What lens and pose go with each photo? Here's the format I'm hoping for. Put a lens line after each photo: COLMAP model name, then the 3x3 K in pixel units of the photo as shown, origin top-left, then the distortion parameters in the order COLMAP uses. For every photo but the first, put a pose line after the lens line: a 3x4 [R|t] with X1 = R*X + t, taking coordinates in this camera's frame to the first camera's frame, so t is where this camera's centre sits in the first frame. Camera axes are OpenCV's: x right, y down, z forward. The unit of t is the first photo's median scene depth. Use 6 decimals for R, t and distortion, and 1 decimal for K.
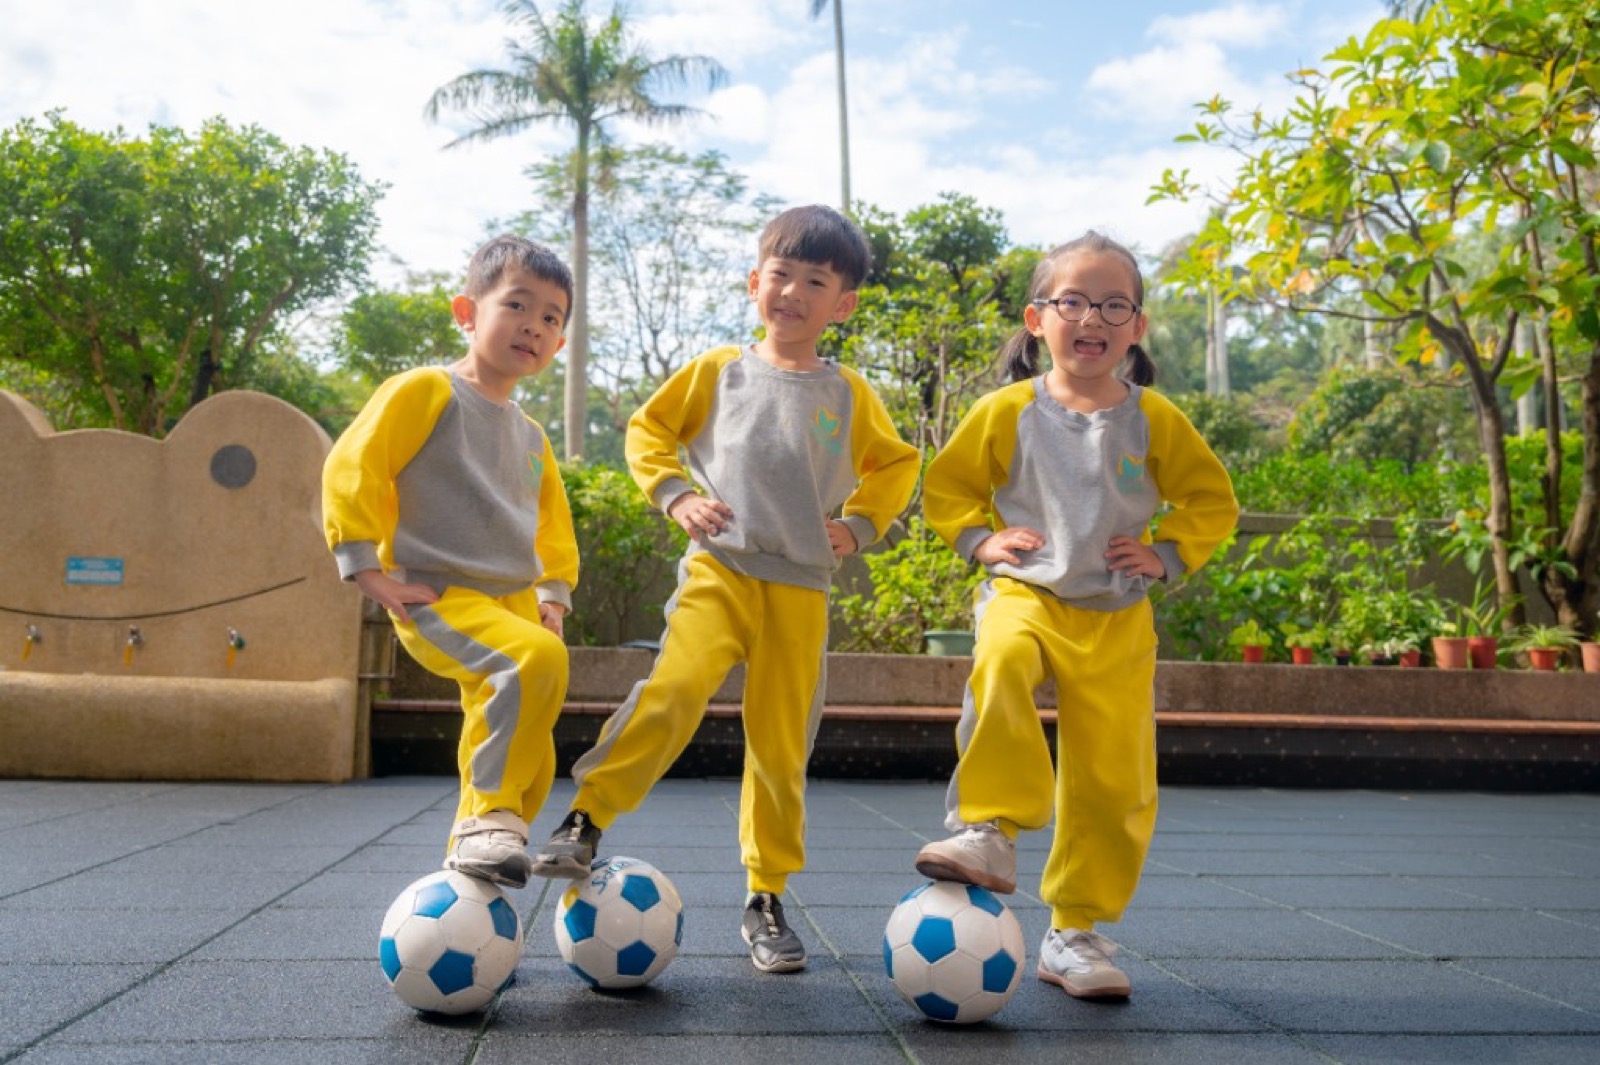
lens RADIAL K [[1431.9, 0, 794.6], [0, 1431.9, 517.1], [0, 0, 1]] dist [0.010124, 0.014025]
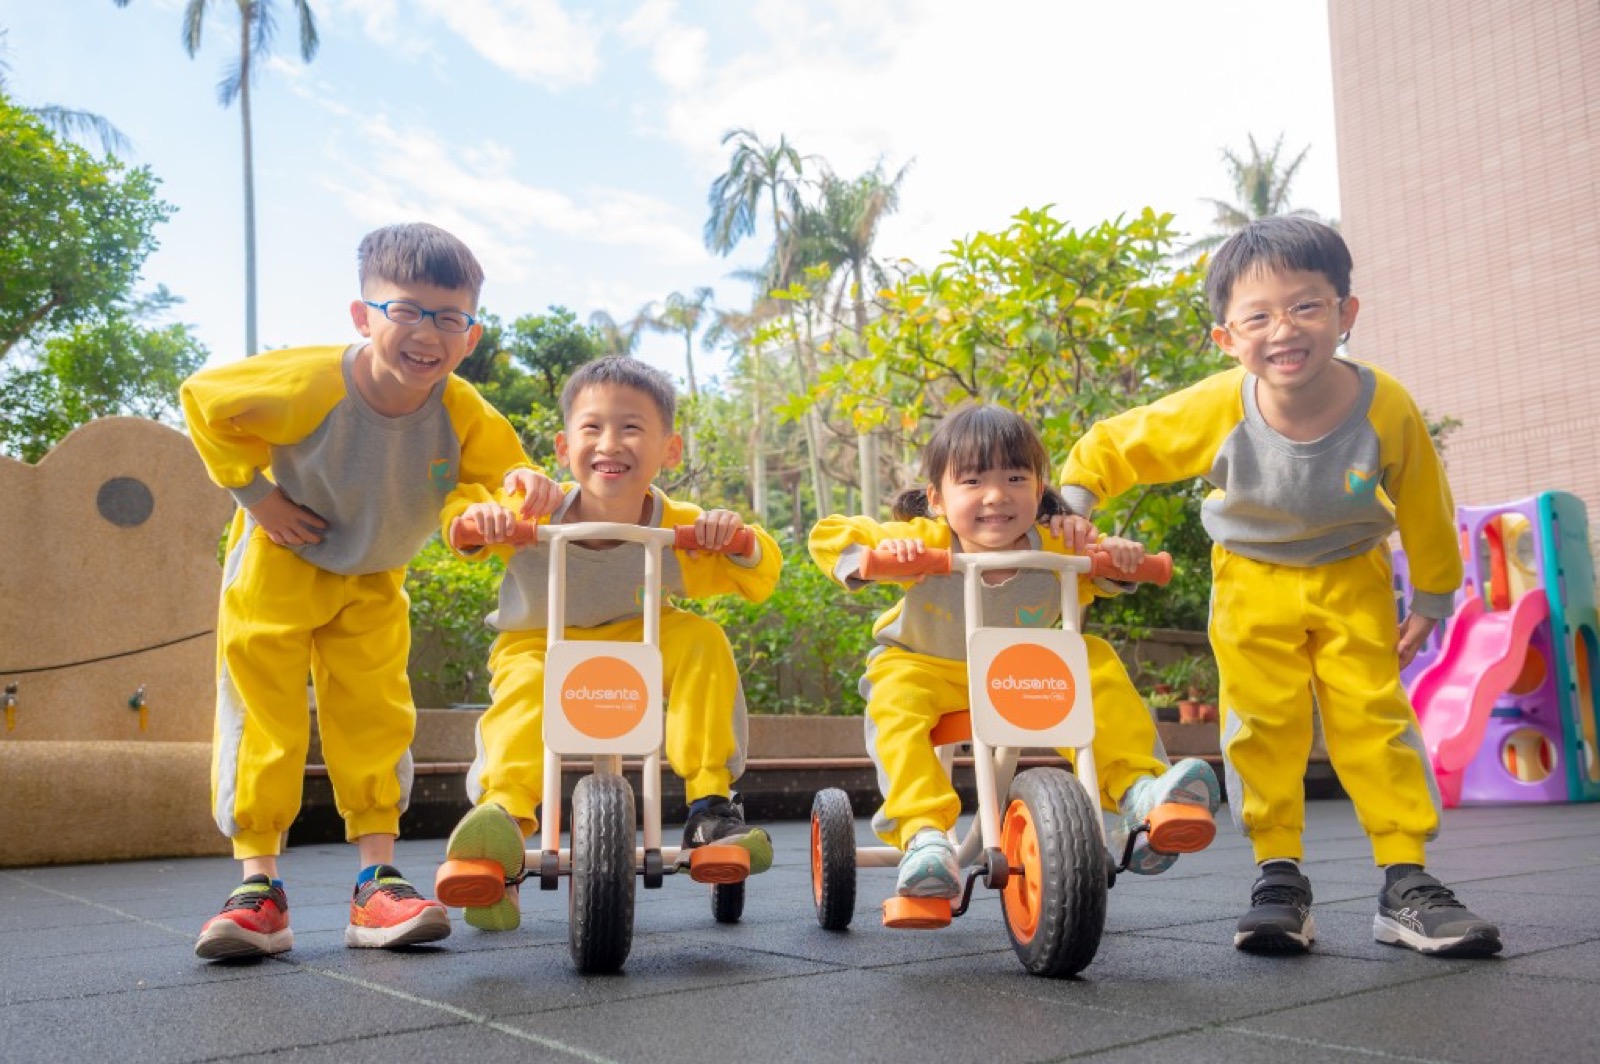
lens RADIAL K [[1291.2, 0, 782.9], [0, 1291.2, 592.3], [0, 0, 1]] dist [0.031192, -0.001874]
pose [[0.850559, 0.037782, 0.524521, -0.379519], [-0.025489, 0.999205, -0.030641, 0.027797], [-0.525262, 0.012692, 0.850846, 0.094656]]
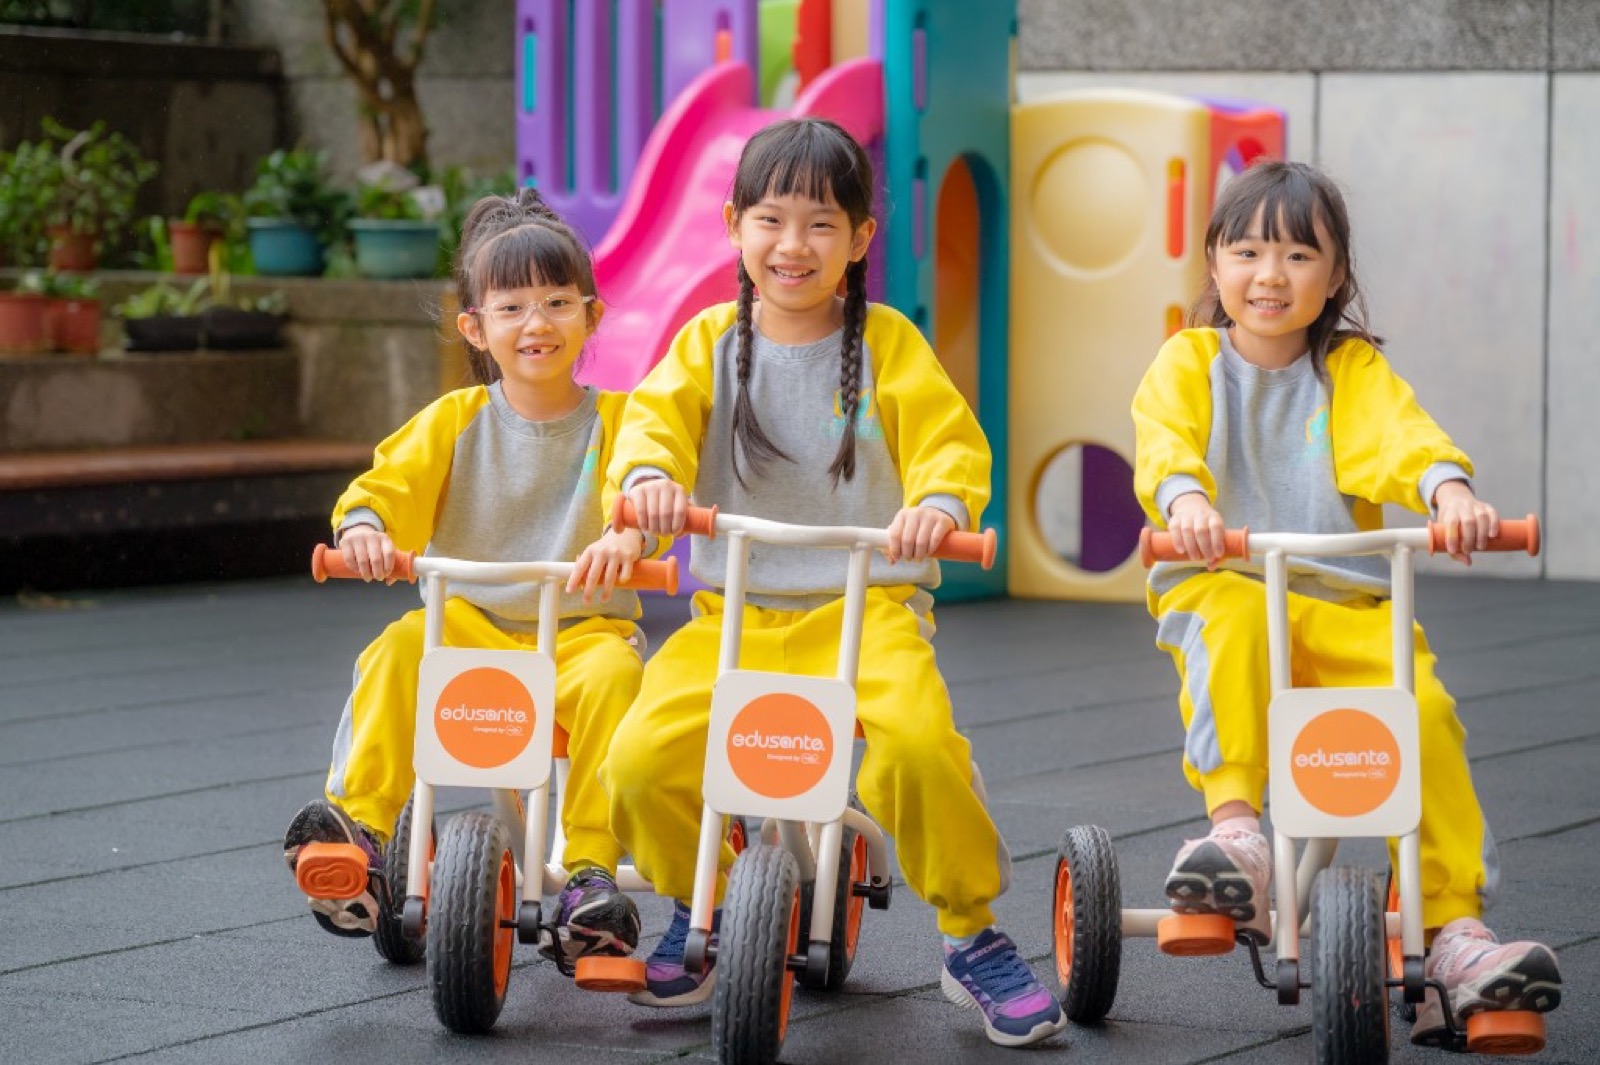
lens RADIAL K [[5087.6, 0, 799.5], [0, 5087.6, 531.6], [0, 0, 1]] dist [-0.017320, -0.416931]
pose [[0.586512, -0.063757, 0.807427, -0.623295], [-0.088243, 0.985932, 0.141952, -0.107514], [-0.805119, -0.154507, 0.572635, -0.261450]]
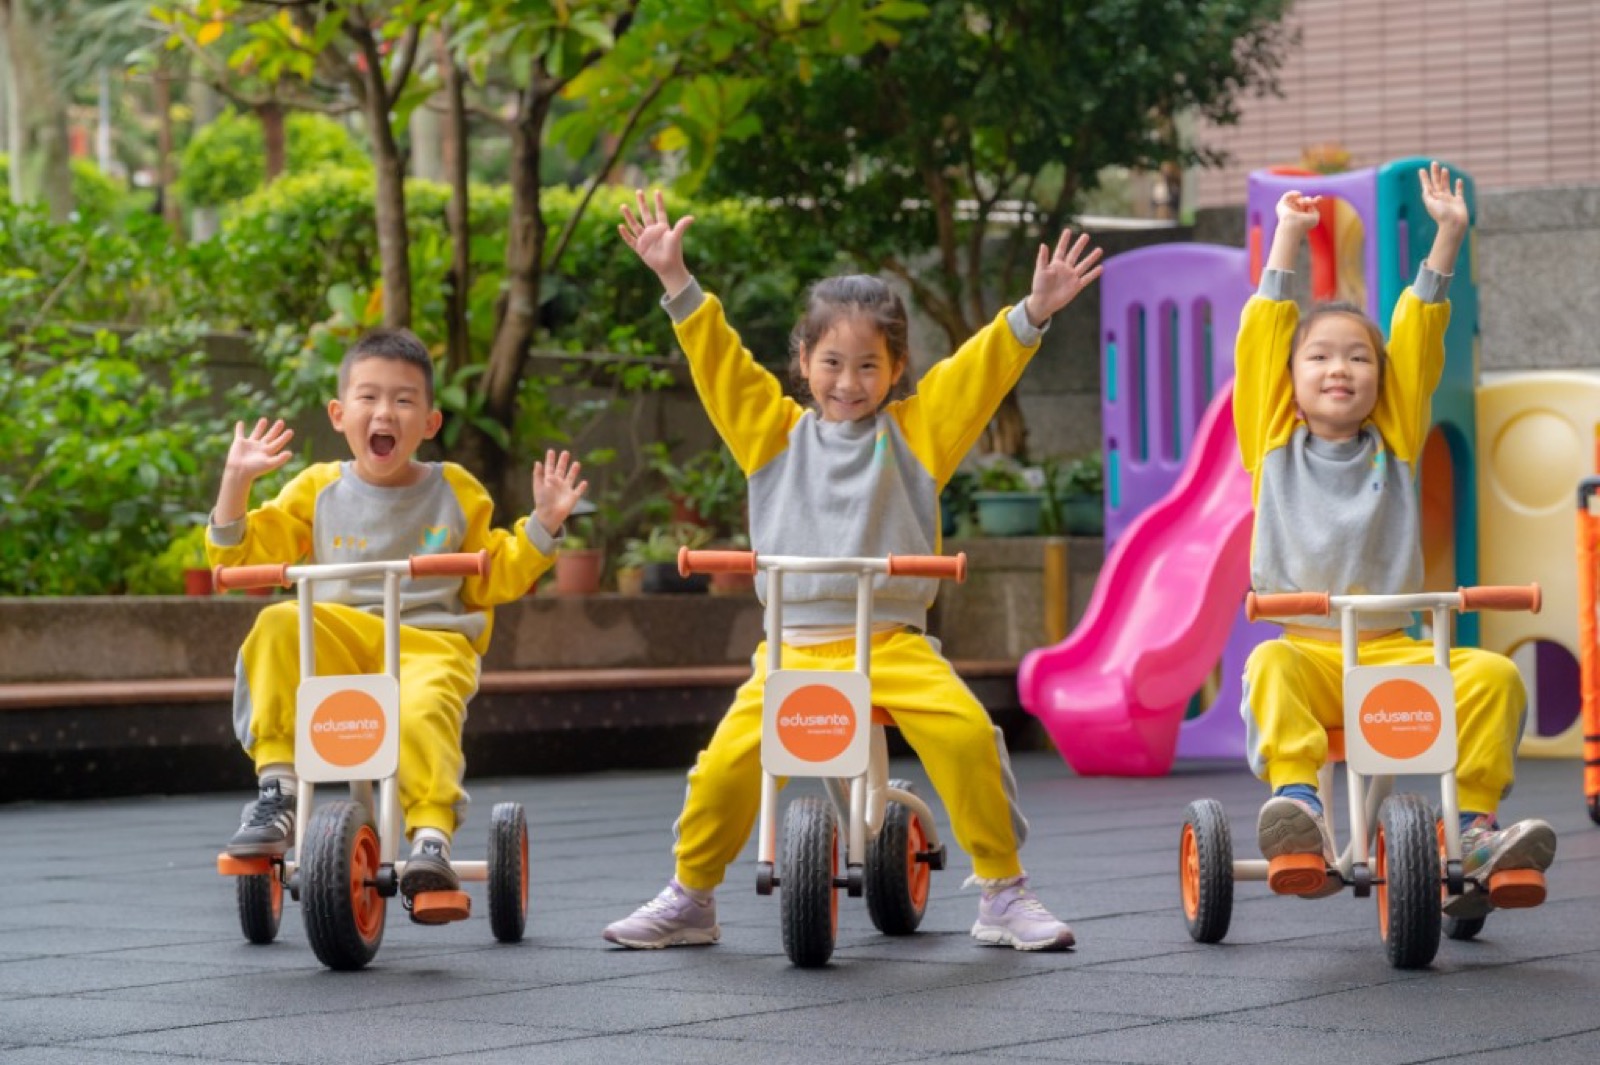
lens RADIAL K [[4491.4, 0, 799.3], [0, 4491.4, 532.2], [0, 0, 1]] dist [-0.033661, -0.465680]
pose [[0.670939, -0.016823, 0.741321, -0.886022], [-0.059771, 0.995262, 0.076682, -0.083476], [-0.739099, -0.095759, 0.666755, -0.439908]]
